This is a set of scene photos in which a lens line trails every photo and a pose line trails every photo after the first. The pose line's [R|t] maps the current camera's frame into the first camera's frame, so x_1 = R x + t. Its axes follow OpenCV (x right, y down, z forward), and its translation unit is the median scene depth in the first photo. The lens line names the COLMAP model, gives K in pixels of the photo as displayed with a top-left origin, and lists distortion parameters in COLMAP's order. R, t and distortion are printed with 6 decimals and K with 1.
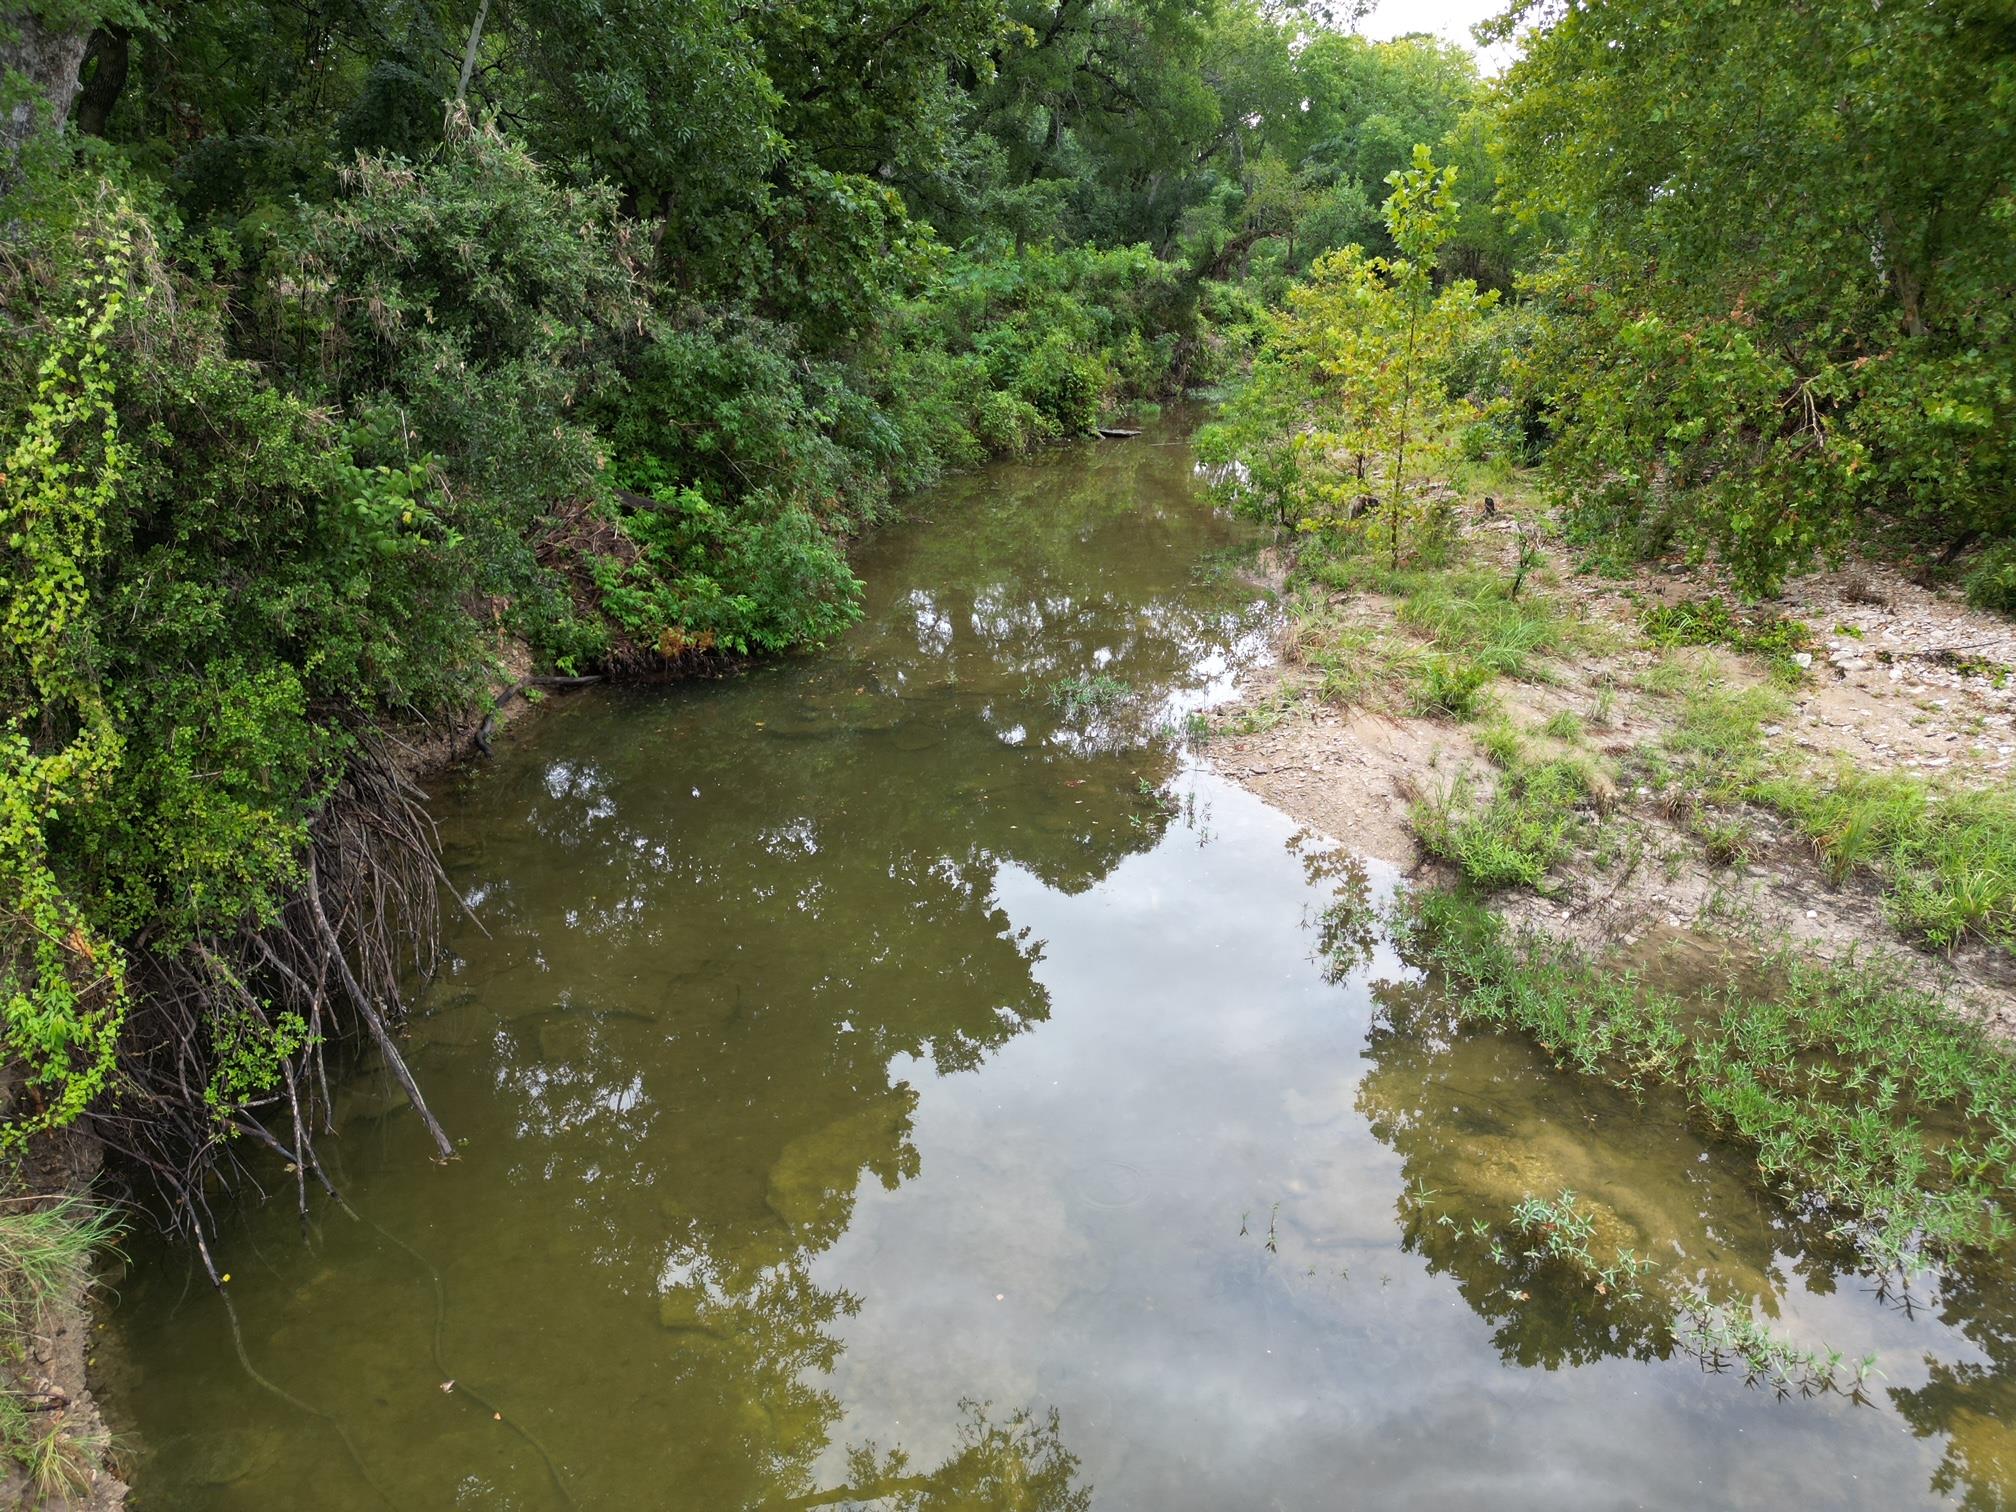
lens RADIAL K [[1415.8, 0, 976.5], [0, 1415.8, 757.2], [0, 0, 1]] dist [0.085252, -0.054987]
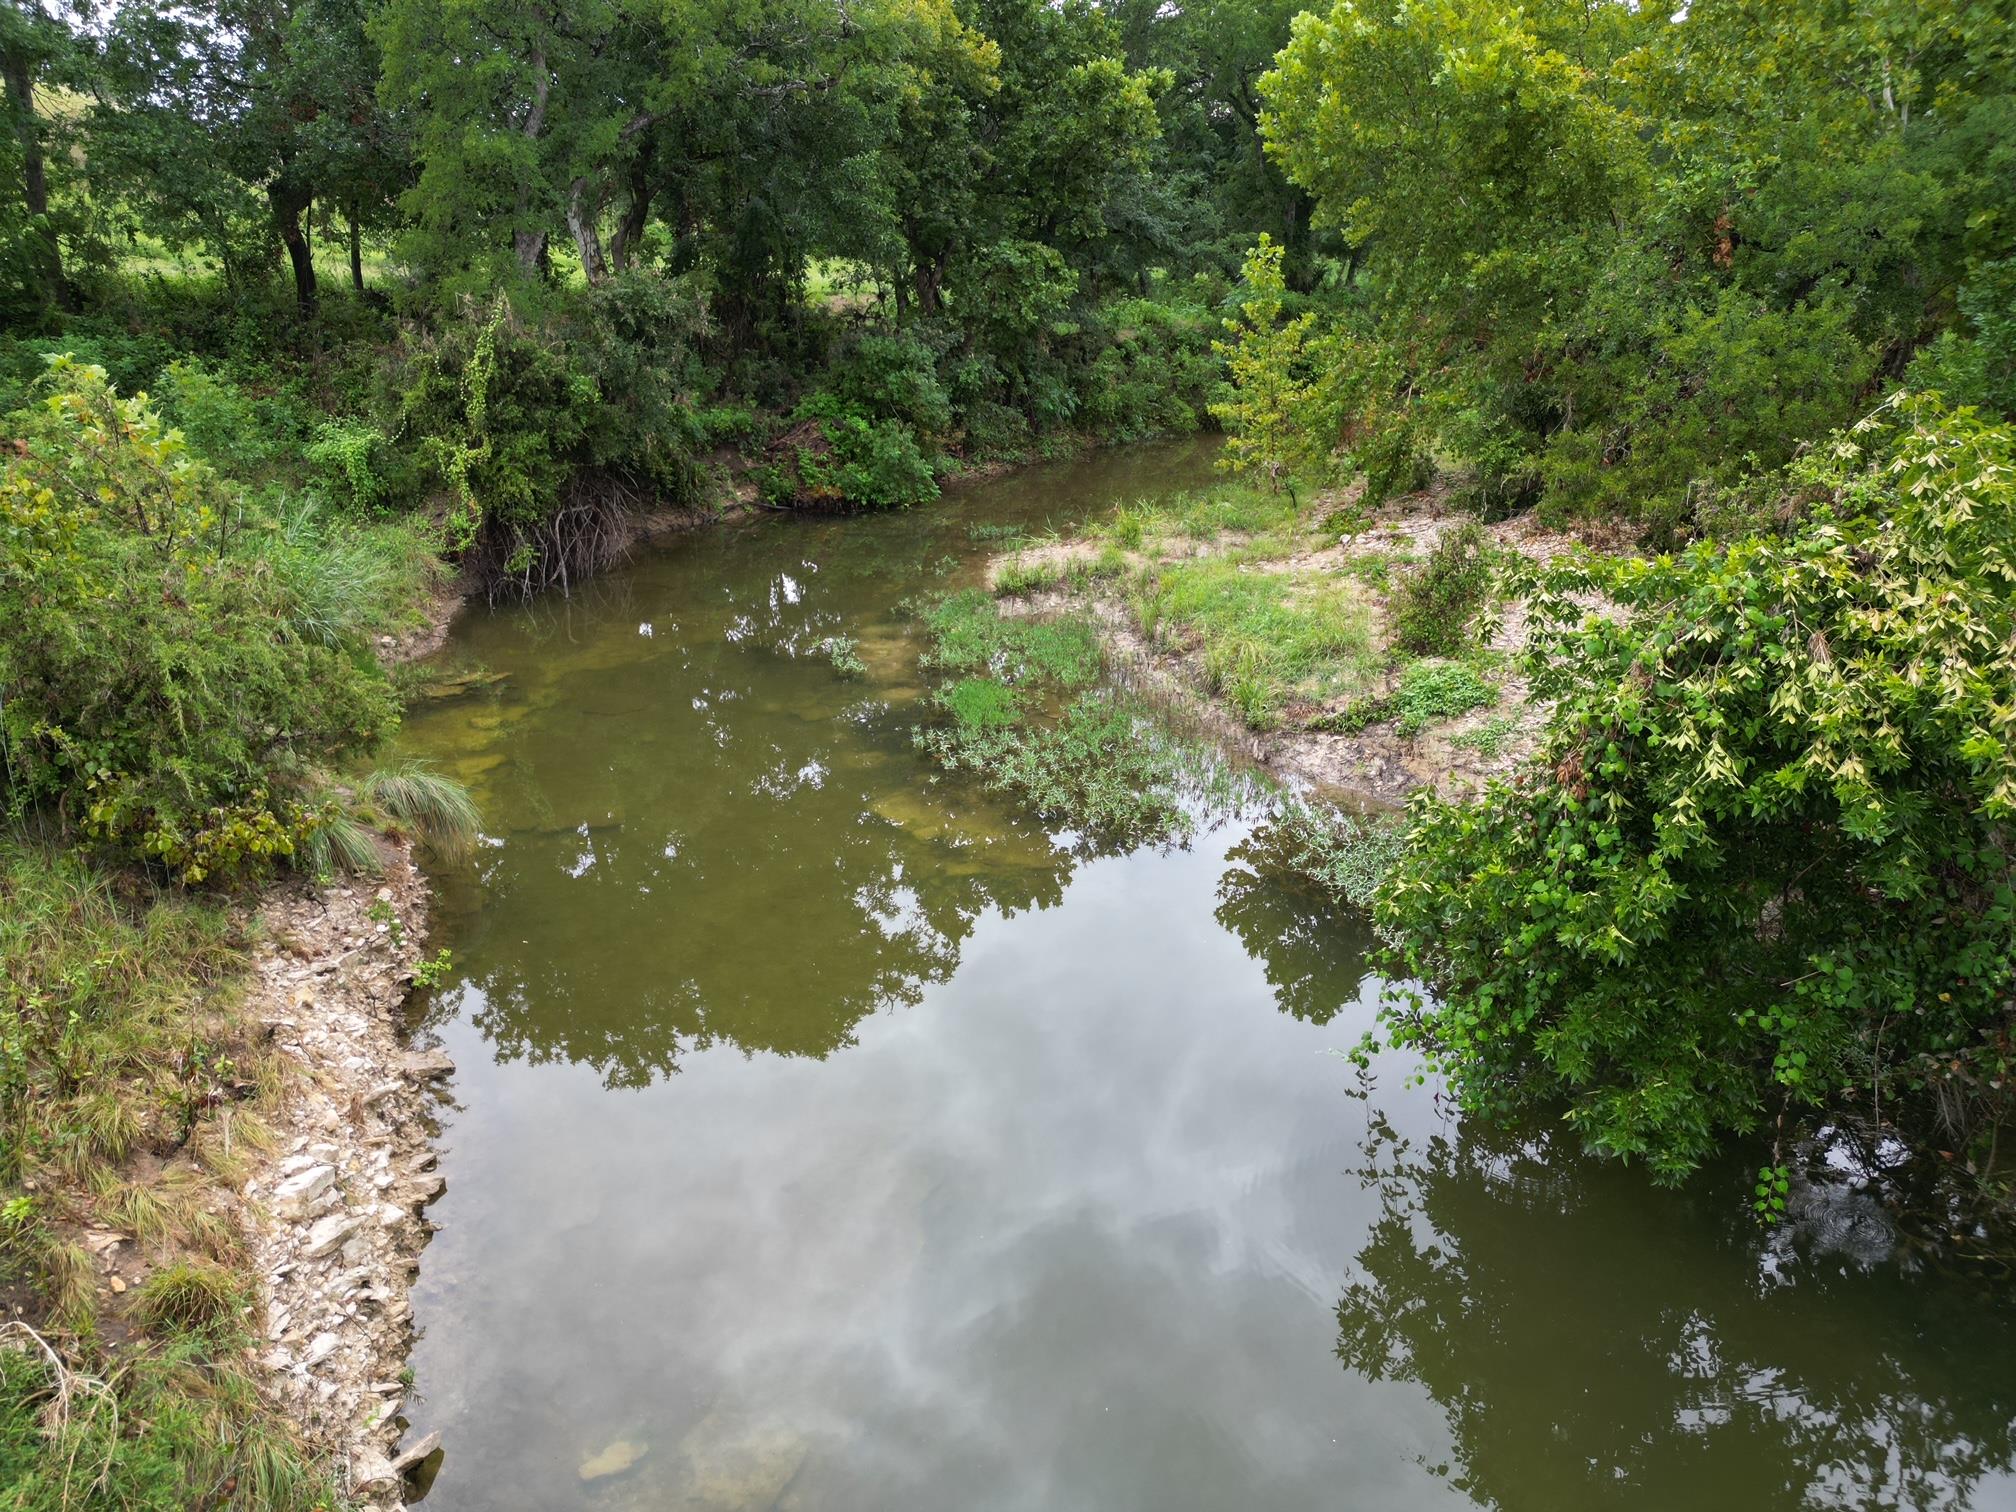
lens RADIAL K [[1415.8, 0, 976.5], [0, 1415.8, 757.2], [0, 0, 1]] dist [0.085252, -0.054987]
pose [[0.896813, 0.143344, -0.418543, 0.920516], [-0.143823, 0.989131, 0.030591, 0.205673], [0.418379, 0.032761, 0.907682, -0.738149]]
